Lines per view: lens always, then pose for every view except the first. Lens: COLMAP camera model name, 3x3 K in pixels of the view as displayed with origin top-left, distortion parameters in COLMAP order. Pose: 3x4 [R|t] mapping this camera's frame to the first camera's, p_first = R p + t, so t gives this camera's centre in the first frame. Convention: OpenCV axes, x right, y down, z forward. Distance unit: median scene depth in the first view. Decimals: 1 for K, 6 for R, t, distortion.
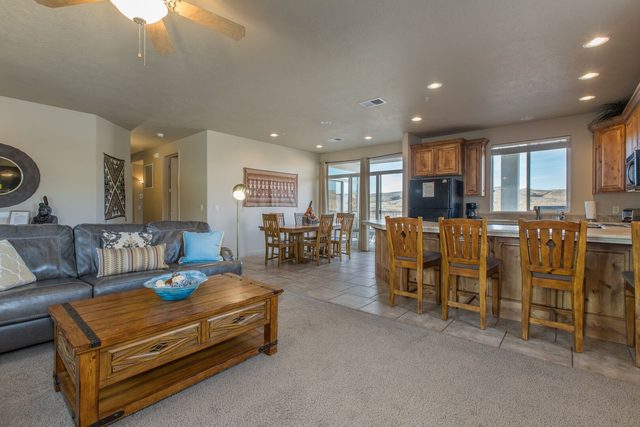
lens RADIAL K [[284.9, 0, 316.8], [0, 284.9, 208.9], [0, 0, 1]] dist [0.000492, -0.001199]
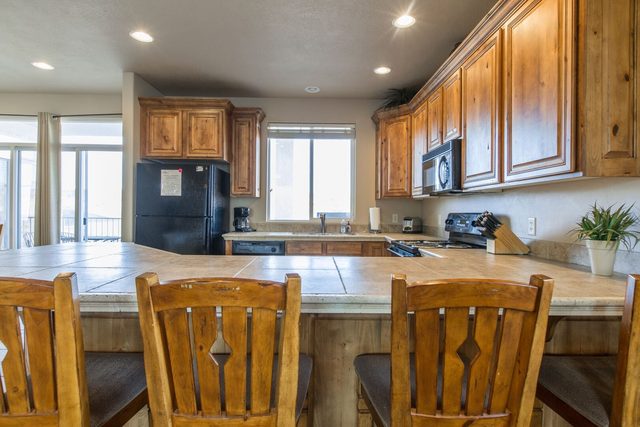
lens RADIAL K [[330.2, 0, 318.8], [0, 330.2, 211.1], [0, 0, 1]] dist [-0.005061, -0.001245]
pose [[0.741226, -0.000127, 0.671255, 0.177757], [-0.003769, 0.999983, 0.004351, -0.017110], [-0.671245, -0.005755, 0.741213, 0.341361]]
